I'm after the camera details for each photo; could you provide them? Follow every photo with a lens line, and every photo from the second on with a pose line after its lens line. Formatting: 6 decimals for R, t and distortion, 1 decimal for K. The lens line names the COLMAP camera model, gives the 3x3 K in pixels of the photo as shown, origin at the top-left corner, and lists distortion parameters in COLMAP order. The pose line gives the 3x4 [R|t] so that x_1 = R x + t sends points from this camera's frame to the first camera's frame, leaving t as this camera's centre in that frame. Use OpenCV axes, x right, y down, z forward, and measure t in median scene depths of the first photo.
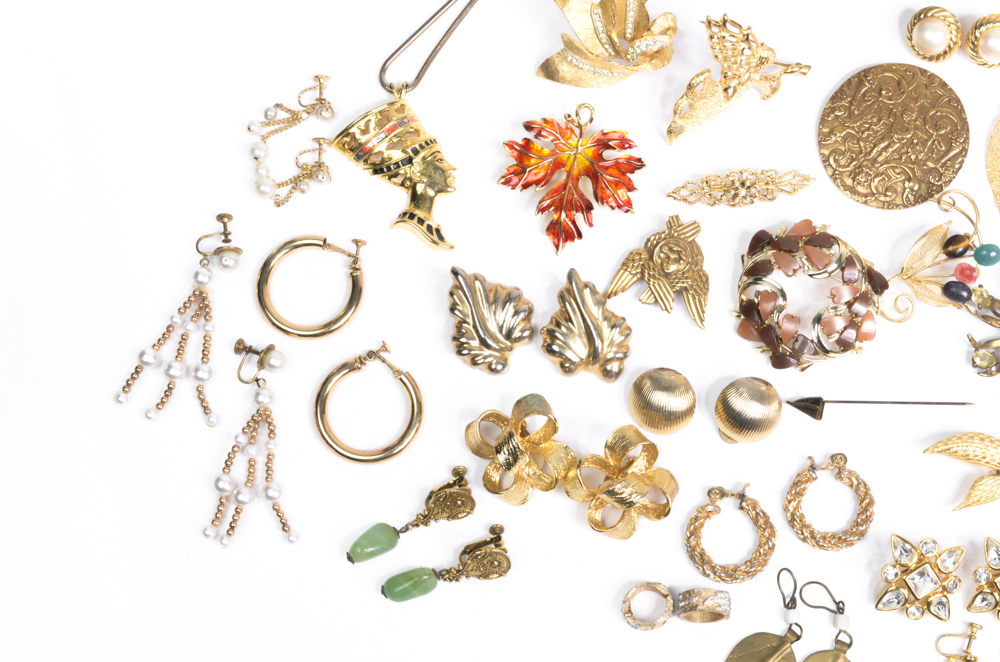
lens RADIAL K [[2360.1, 0, 492.7], [0, 2360.1, 332.6], [0, 0, 1]] dist [-0.132242, 0.000000]
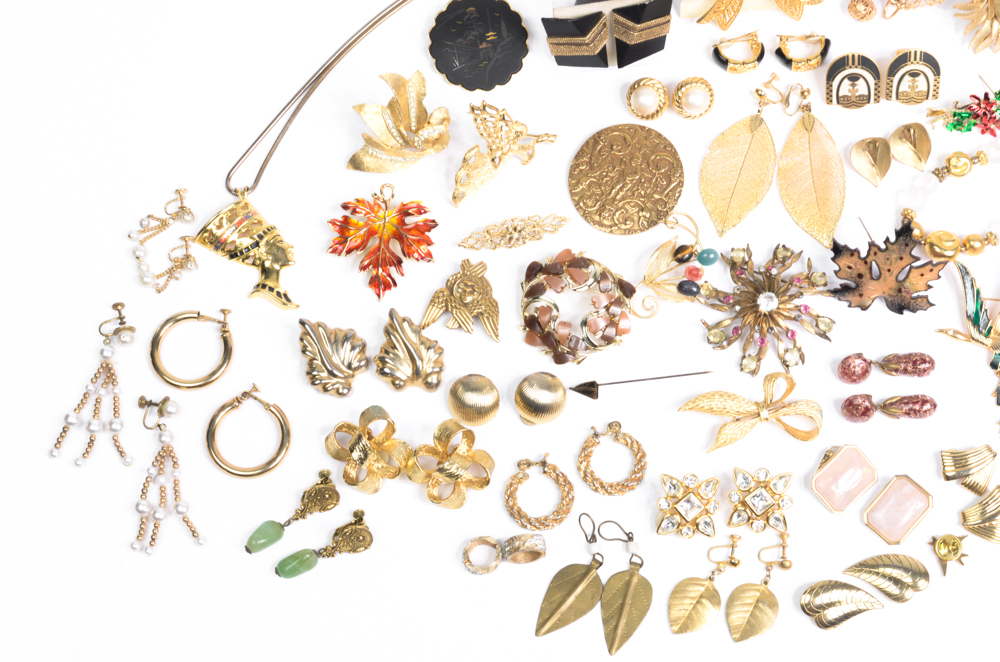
lens RADIAL K [[2360.1, 0, 492.0], [0, 2360.1, 325.7], [0, 0, 1]] dist [-0.132242, 0.000000]
pose [[0.990166, -0.124399, 0.063995, 0.004125], [0.129943, 0.987306, -0.091332, 0.107694], [-0.051821, 0.098750, 0.993762, -0.287307]]
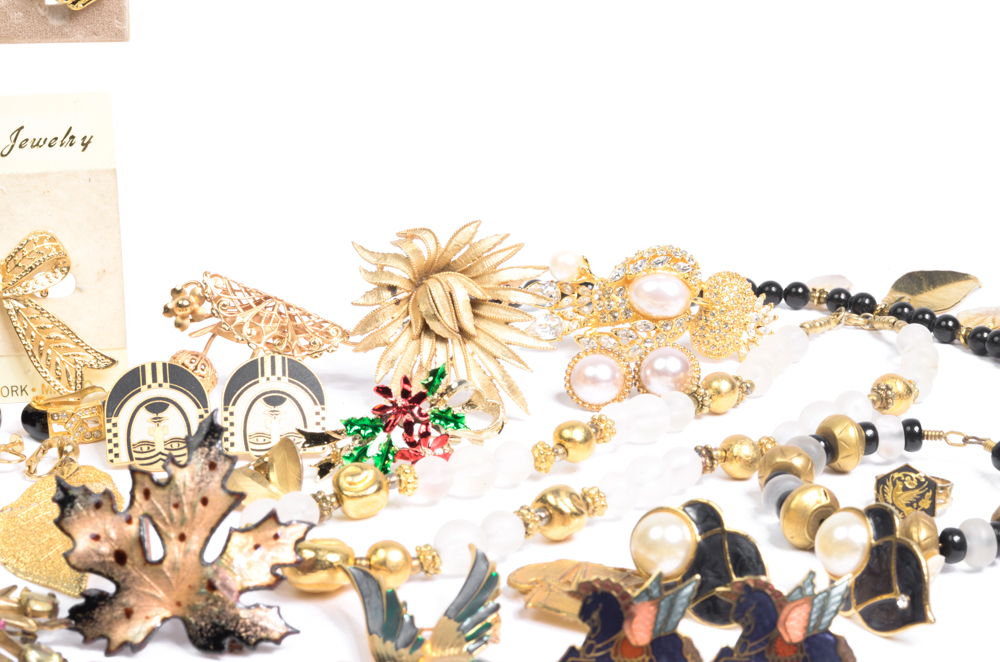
lens RADIAL K [[2360.1, 0, 494.5], [0, 2360.1, 324.0], [0, 0, 1]] dist [-0.132242, 0.000000]
pose [[0.972235, -0.041496, 0.230299, 0.248411], [0.216150, 0.536323, -0.815866, 0.450890], [-0.089660, 0.842992, 0.530402, 0.616197]]
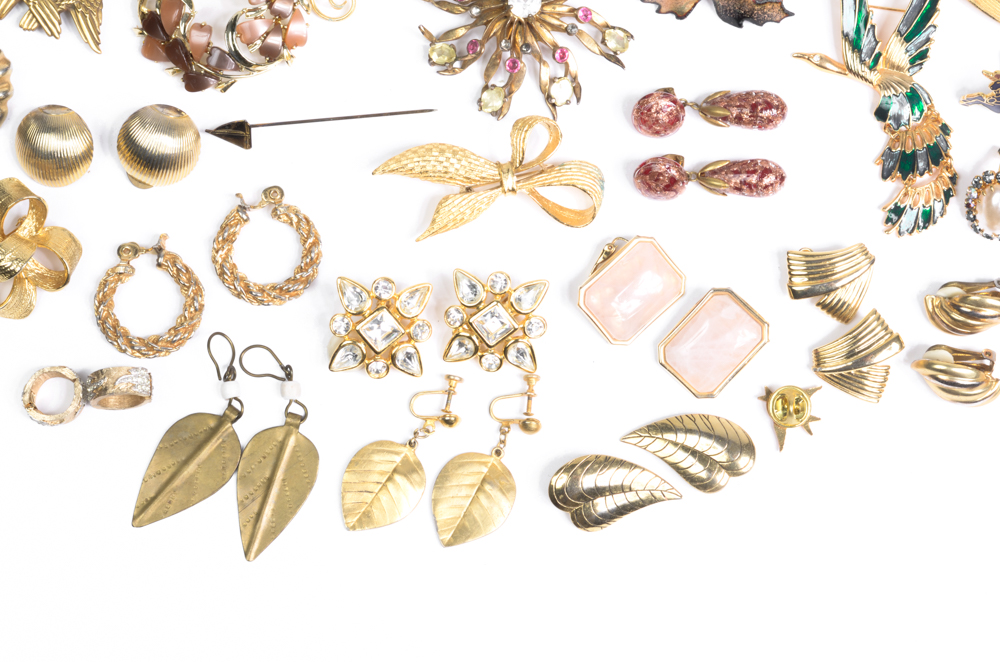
lens RADIAL K [[2360.1, 0, 500.1], [0, 2360.1, 337.3], [0, 0, 1]] dist [-0.132242, 0.000000]
pose [[0.992218, -0.106727, 0.064128, 0.165258], [0.101158, 0.991269, 0.084576, 0.041512], [-0.072595, -0.077431, 0.994351, 0.173774]]
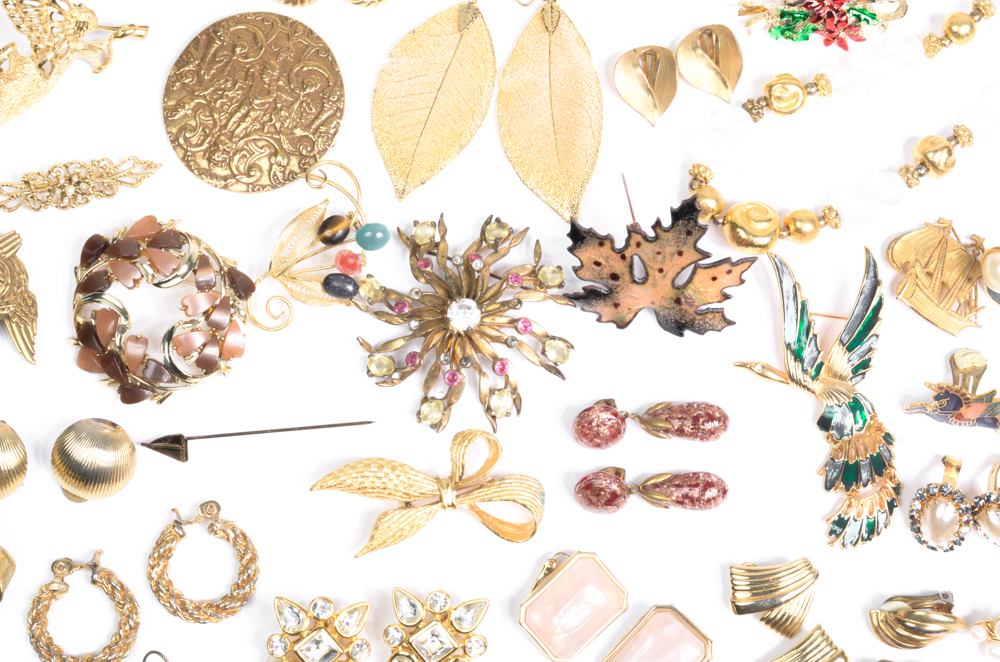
lens RADIAL K [[2360.1, 0, 495.6], [0, 2360.1, 330.0], [0, 0, 1]] dist [-0.132242, 0.000000]
pose [[0.990171, -0.103802, 0.093738, 0.172532], [0.102942, 0.994589, 0.013974, -0.008126], [-0.094681, -0.004187, 0.995499, 0.185008]]
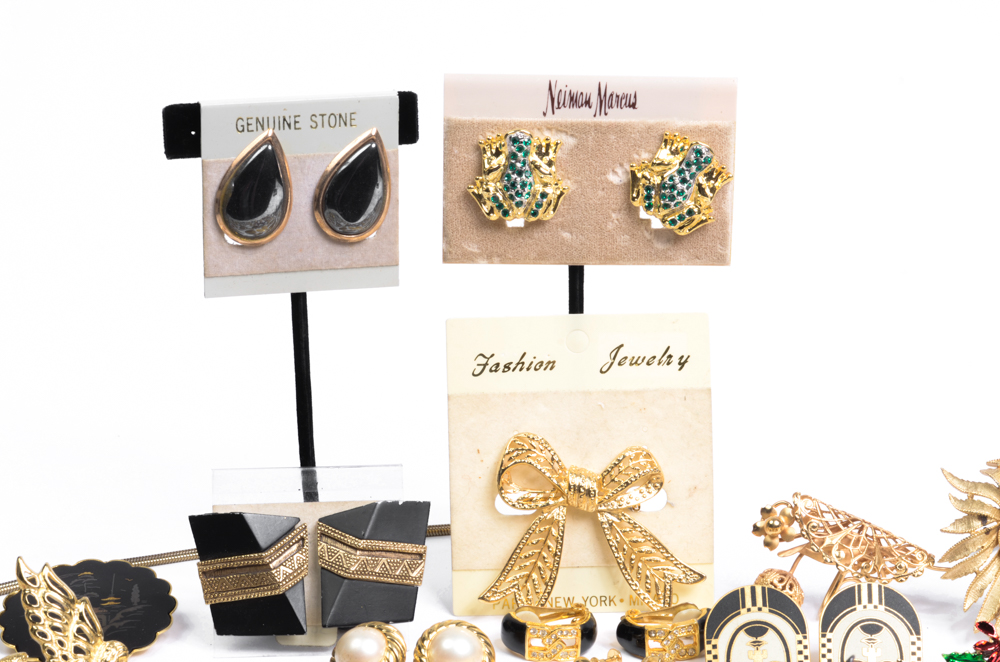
lens RADIAL K [[2360.1, 0, 499.0], [0, 2360.1, 326.8], [0, 0, 1]] dist [-0.132242, 0.000000]
pose [[0.997668, -0.000331, 0.068258, 0.184592], [0.059190, 0.502240, -0.862700, 0.436239], [-0.033996, 0.864728, 0.501088, 0.582596]]
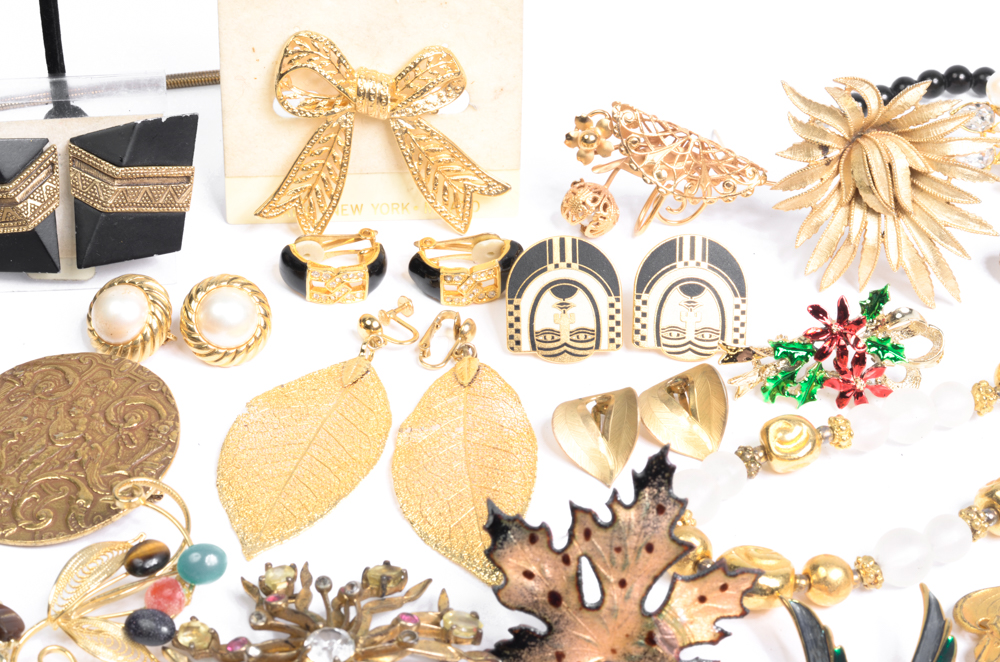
lens RADIAL K [[2360.1, 0, 491.6], [0, 2360.1, 335.8], [0, 0, 1]] dist [-0.132242, 0.000000]
pose [[0.989828, -0.029111, 0.139259, 0.201912], [0.105944, 0.804127, -0.584940, 0.255332], [-0.094954, 0.593744, 0.799032, 0.513879]]
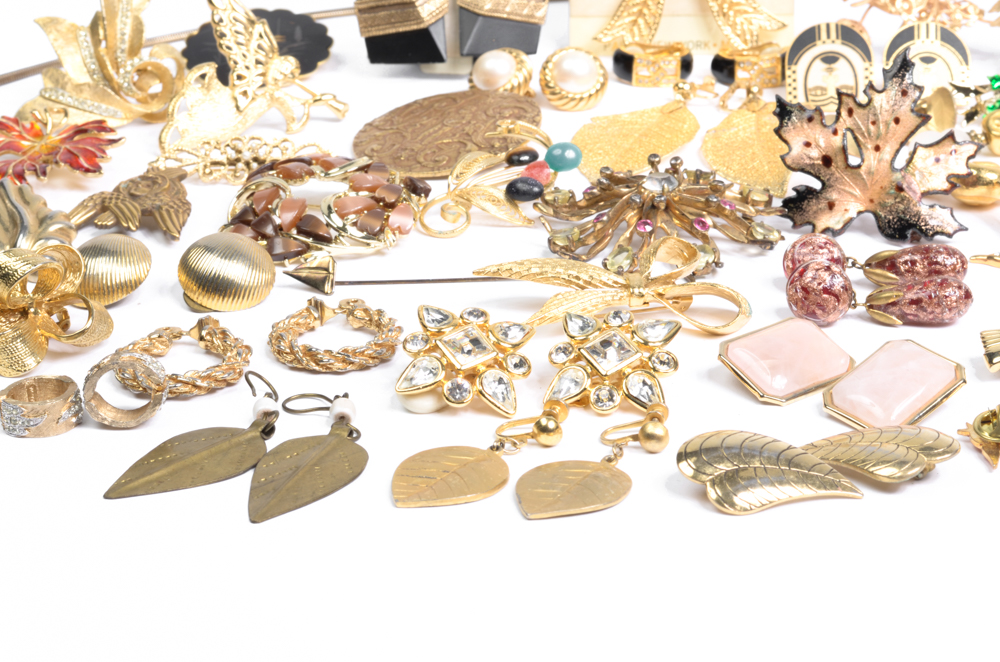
lens RADIAL K [[2360.1, 0, 497.5], [0, 2360.1, 339.9], [0, 0, 1]] dist [-0.132242, 0.000000]
pose [[0.999285, 0.005411, 0.037414, 0.161598], [0.025684, 0.629015, -0.776969, 0.584014], [-0.027738, 0.777374, 0.628426, 0.570627]]
